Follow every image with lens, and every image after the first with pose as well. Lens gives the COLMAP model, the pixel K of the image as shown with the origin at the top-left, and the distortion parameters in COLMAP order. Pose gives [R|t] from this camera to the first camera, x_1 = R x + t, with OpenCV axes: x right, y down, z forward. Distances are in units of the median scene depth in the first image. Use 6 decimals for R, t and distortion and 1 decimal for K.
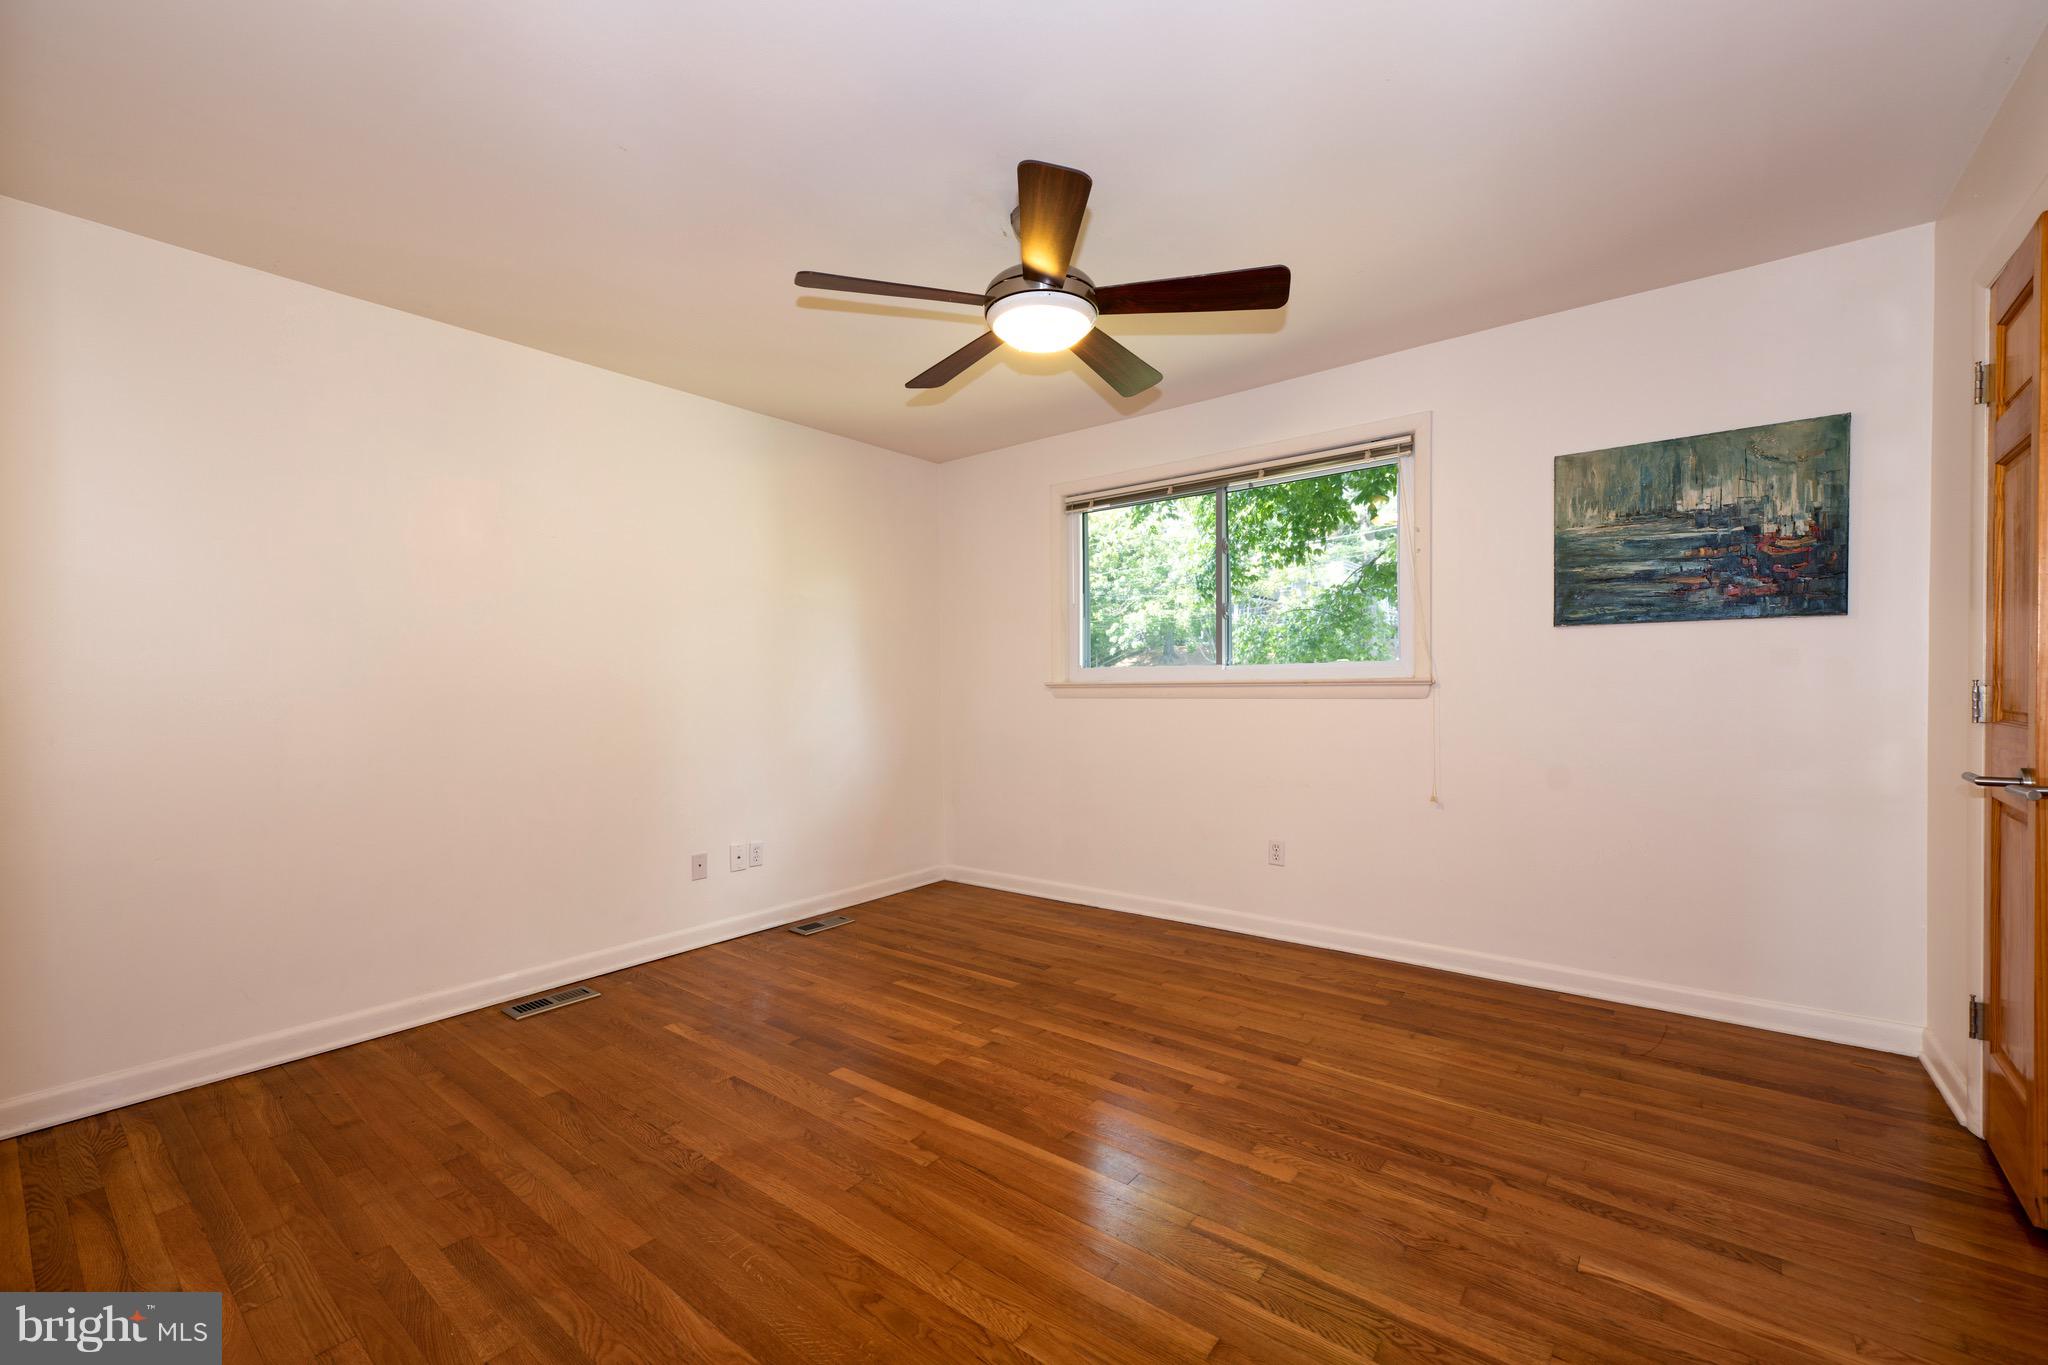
lens RADIAL K [[808.1, 0, 1022.1], [0, 808.1, 690.8], [0, 0, 1]] dist [0.008153, -0.000581]
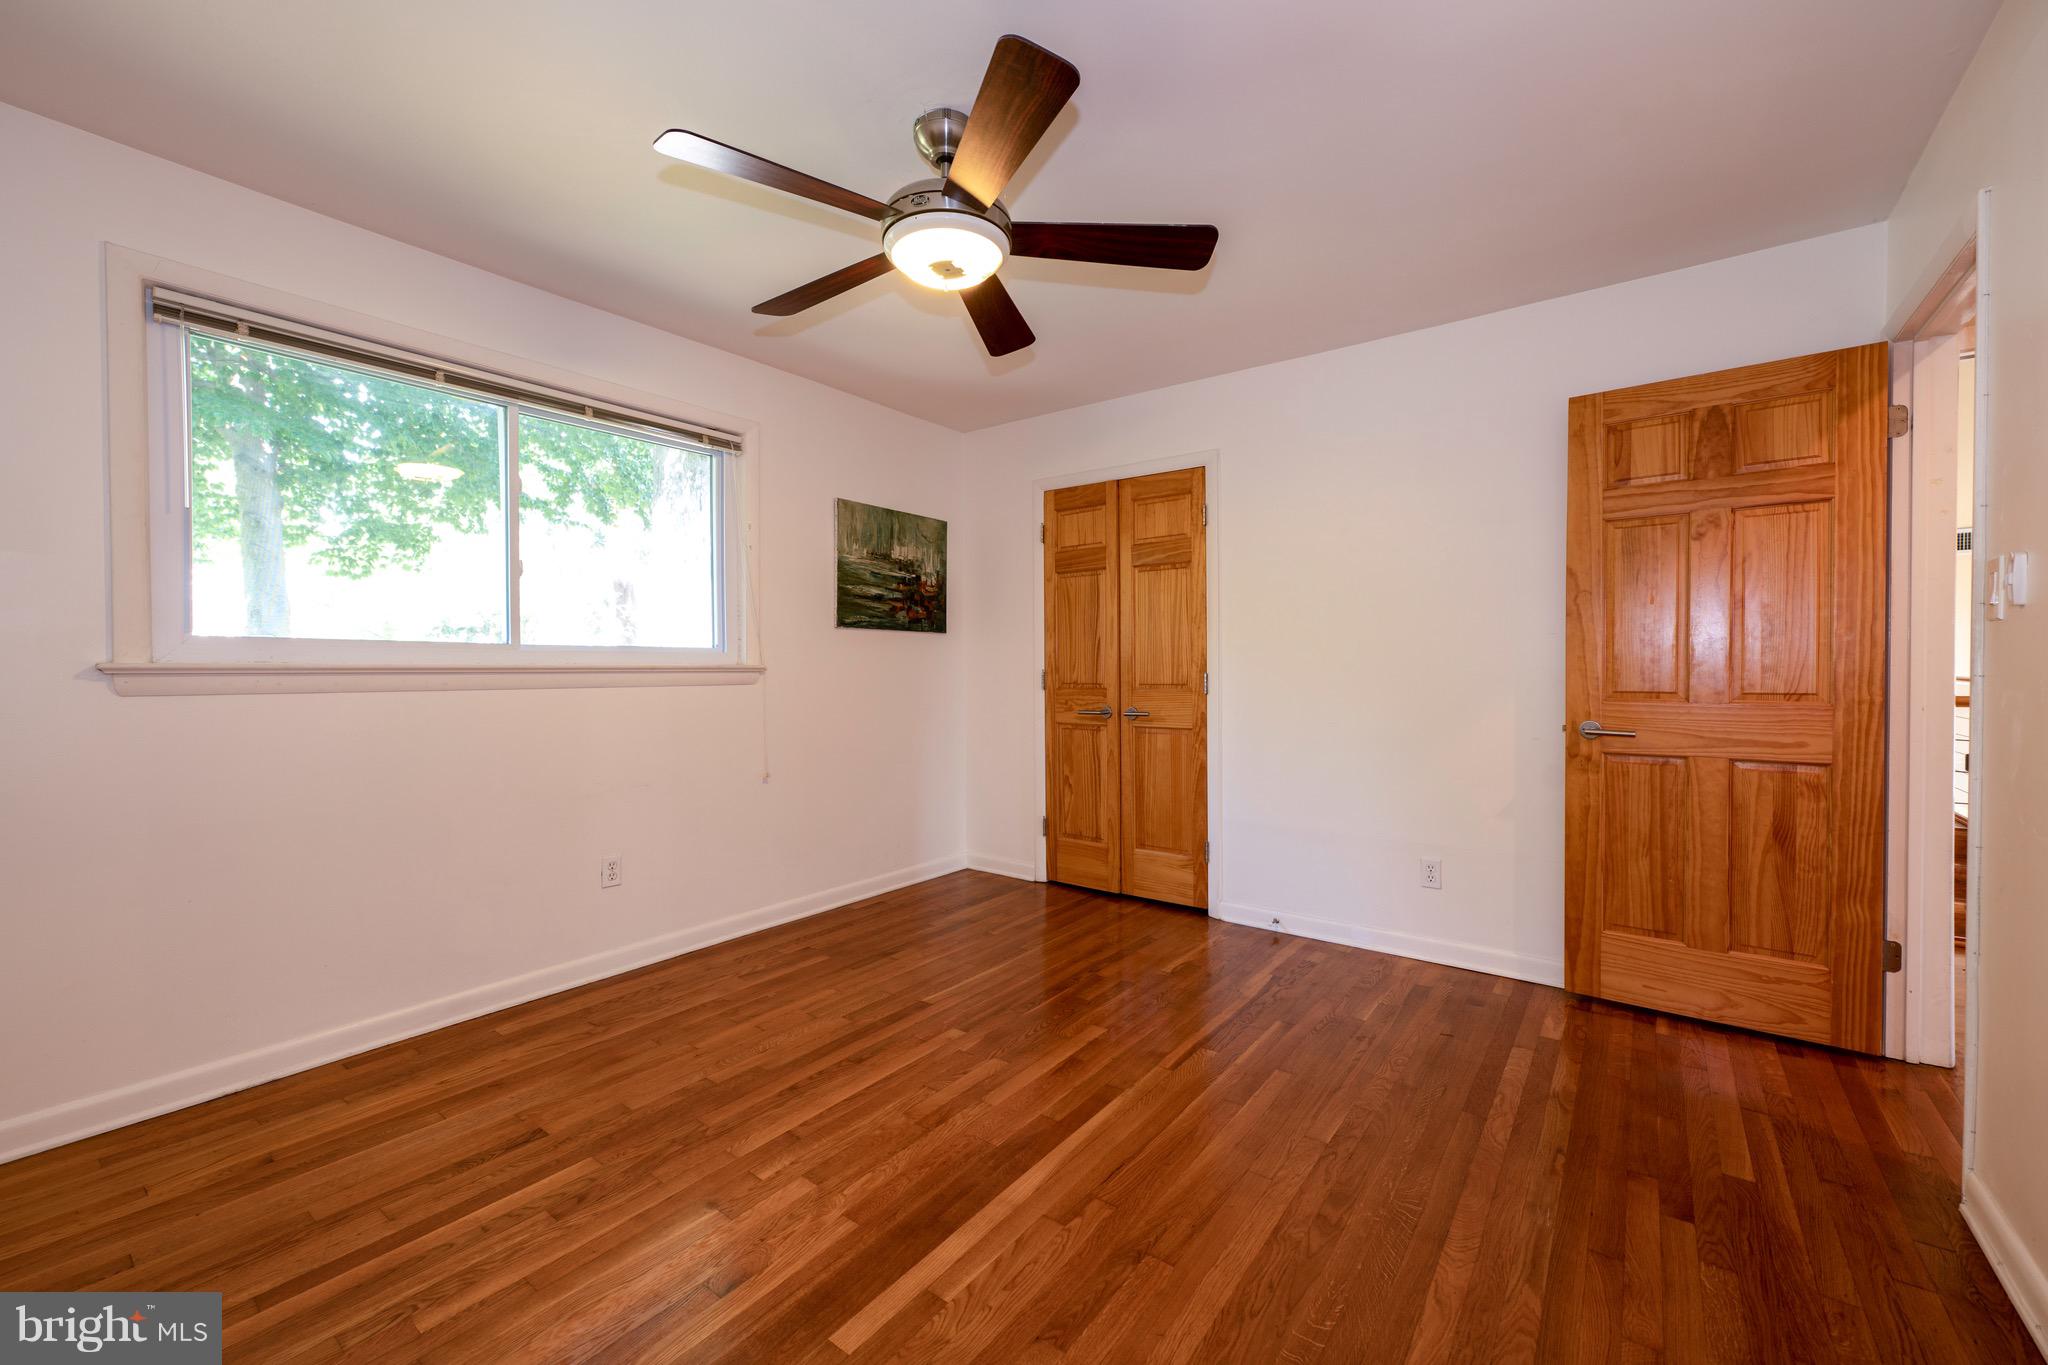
lens RADIAL K [[808.1, 0, 1025.1], [0, 808.1, 674.1], [0, 0, 1]] dist [0.008153, -0.000581]
pose [[-0.003114, 0.003573, 0.999989, -0.699539], [0.009801, 0.999946, -0.003543, 0.003618], [-0.999947, 0.009790, -0.003149, 0.760476]]
